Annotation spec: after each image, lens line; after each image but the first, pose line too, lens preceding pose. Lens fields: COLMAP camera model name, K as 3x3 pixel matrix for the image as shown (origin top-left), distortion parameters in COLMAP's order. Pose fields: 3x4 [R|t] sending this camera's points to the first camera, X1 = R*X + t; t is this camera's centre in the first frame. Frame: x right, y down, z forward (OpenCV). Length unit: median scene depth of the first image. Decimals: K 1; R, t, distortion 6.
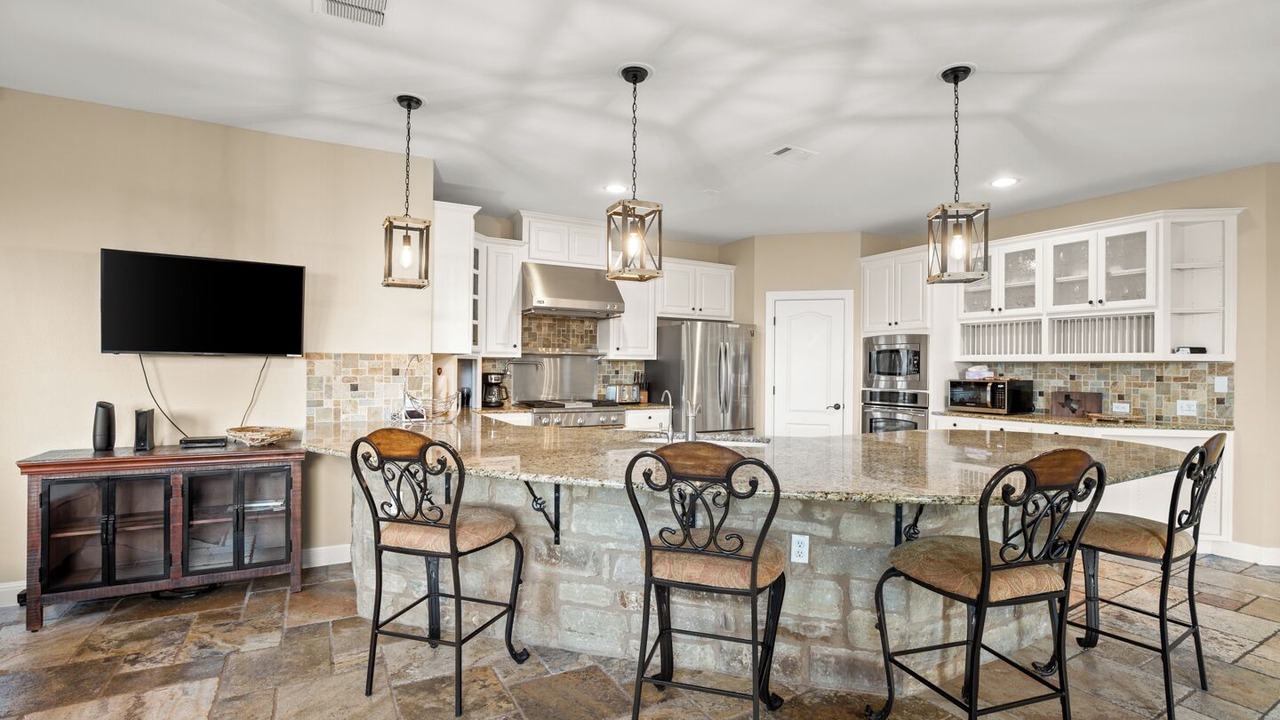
lens RADIAL K [[599.3, 0, 647.3], [0, 599.3, 368.5], [0, 0, 1]] dist [-0.026042, 0.001655]
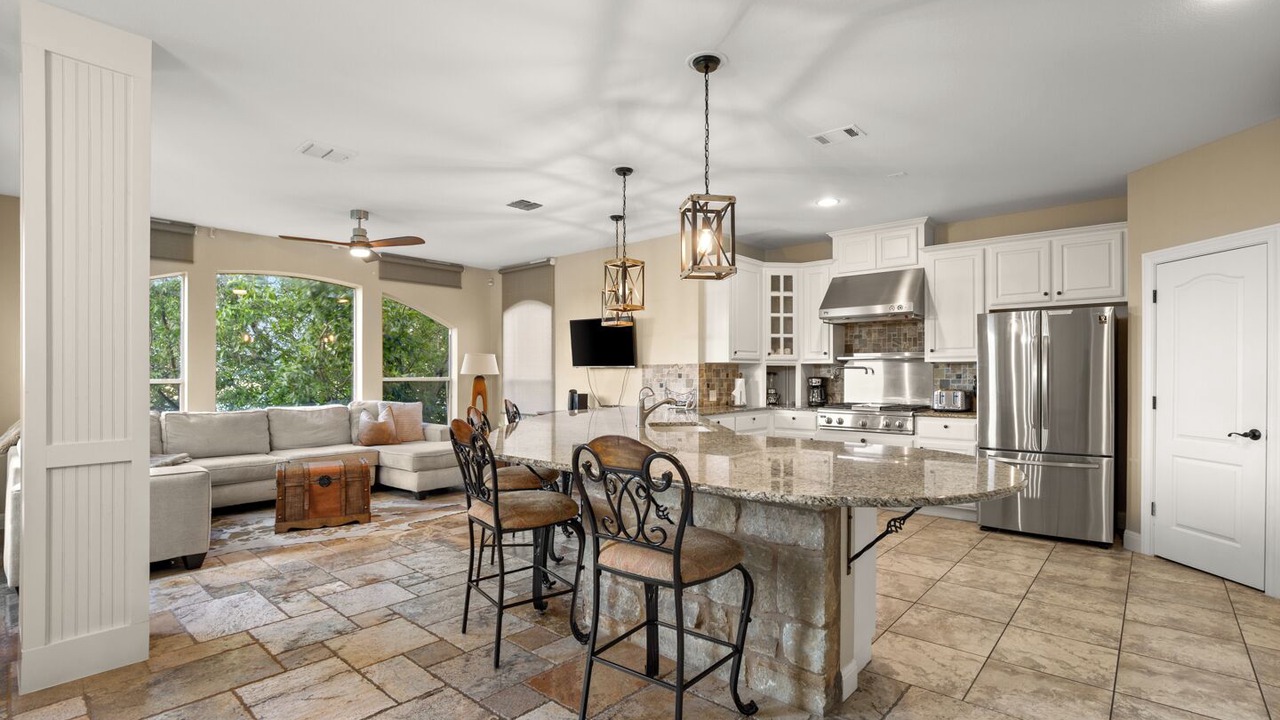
lens RADIAL K [[599.3, 0, 642.7], [0, 599.3, 368.6], [0, 0, 1]] dist [-0.026042, 0.001655]
pose [[0.312035, -0.017976, -0.949901, 1.246723], [0.002181, 0.999832, -0.018205, 0.018728], [0.950068, 0.003609, 0.312022, 0.525820]]
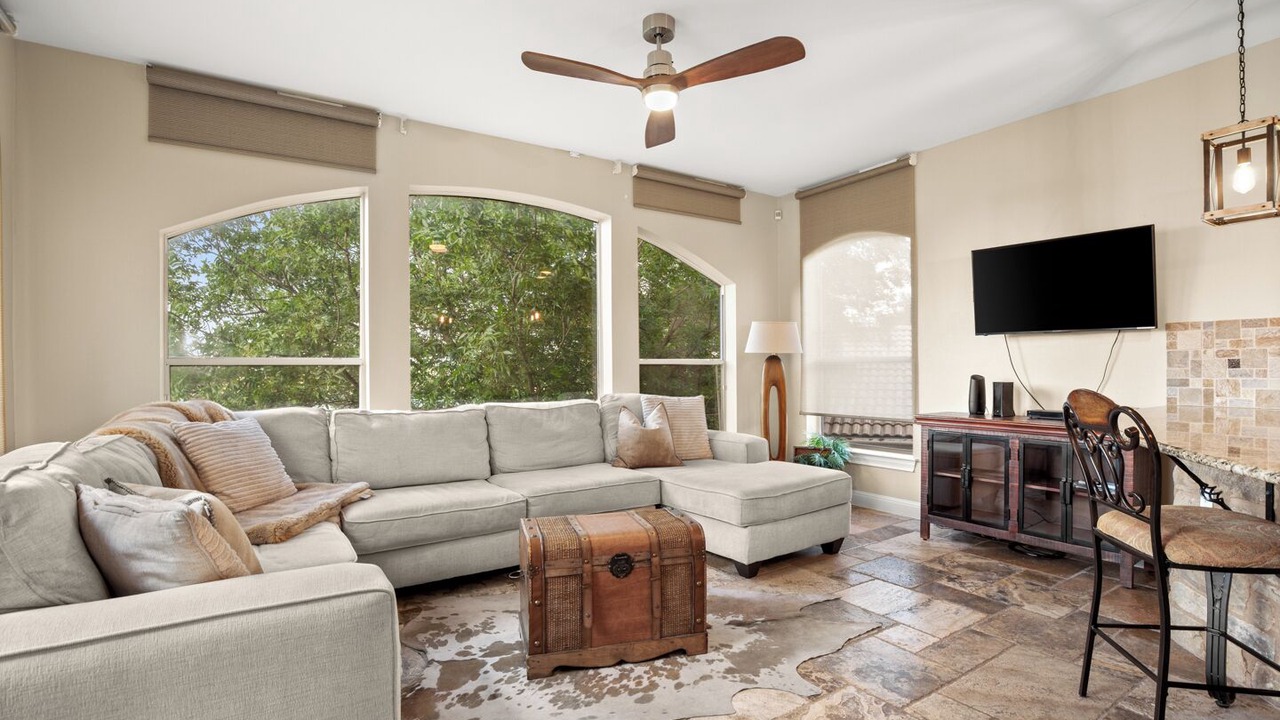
lens RADIAL K [[599.3, 0, 645.8], [0, 599.3, 372.2], [0, 0, 1]] dist [-0.026042, 0.001655]
pose [[0.067457, -0.005717, -0.997706, 0.262044], [0.004189, 0.999976, -0.005447, 0.052542], [0.997713, -0.003812, 0.067480, 0.213945]]
